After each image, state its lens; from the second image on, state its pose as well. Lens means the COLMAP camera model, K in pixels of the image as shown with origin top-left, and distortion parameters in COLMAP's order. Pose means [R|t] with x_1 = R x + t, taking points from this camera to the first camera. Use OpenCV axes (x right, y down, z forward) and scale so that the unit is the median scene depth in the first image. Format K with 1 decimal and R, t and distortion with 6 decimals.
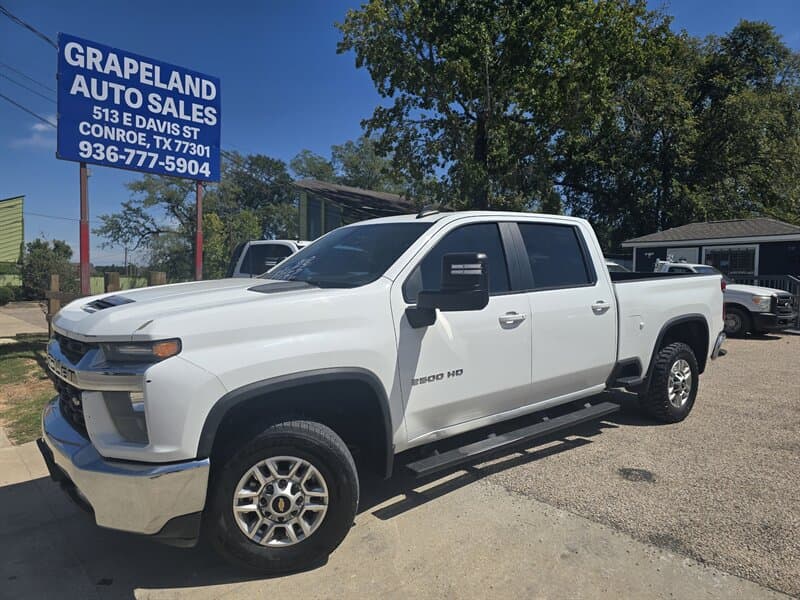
lens RADIAL K [[620.5, 0, 414.8], [0, 620.5, 303.7], [0, 0, 1]] dist [0.008519, -0.023080]
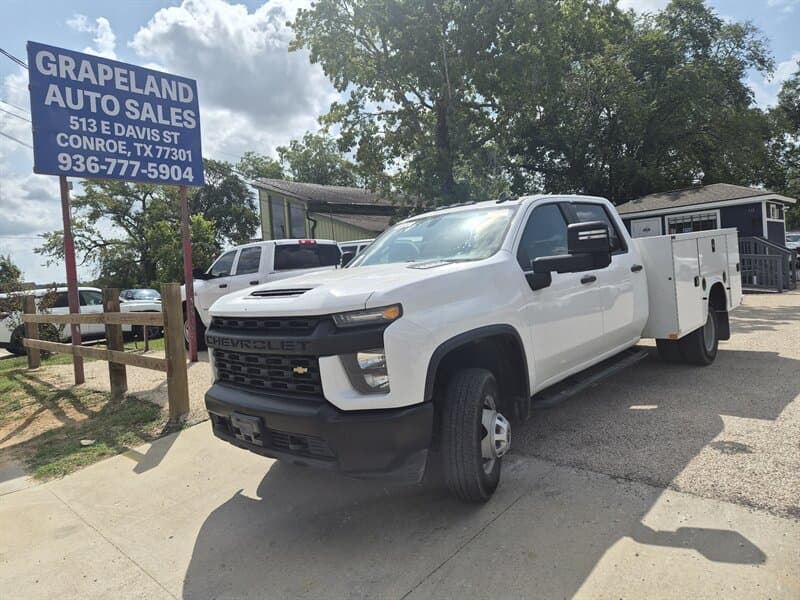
lens RADIAL K [[614.5, 0, 401.1], [0, 614.5, 279.5], [0, 0, 1]] dist [0.033391, -0.042676]
pose [[0.994392, -0.083357, 0.065090, -0.088477], [0.084894, 0.996164, -0.021210, -0.004773], [-0.063072, 0.026617, 0.997654, 0.025544]]
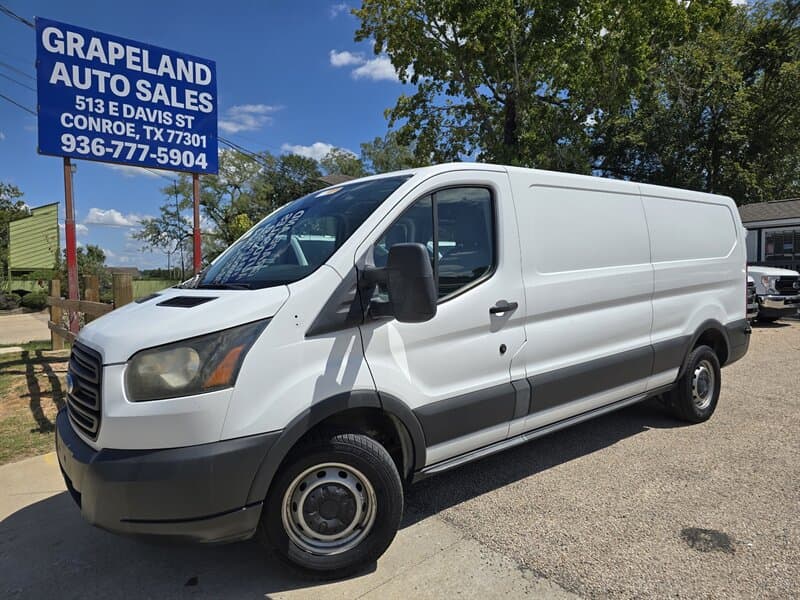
lens RADIAL K [[613.2, 0, 398.3], [0, 613.2, 301.2], [0, 0, 1]] dist [0.022259, -0.034870]
pose [[0.995524, -0.023620, -0.091514, 0.033589], [0.023902, 0.999712, 0.001986, -0.002867], [0.091440, -0.004165, 0.995802, 0.122511]]
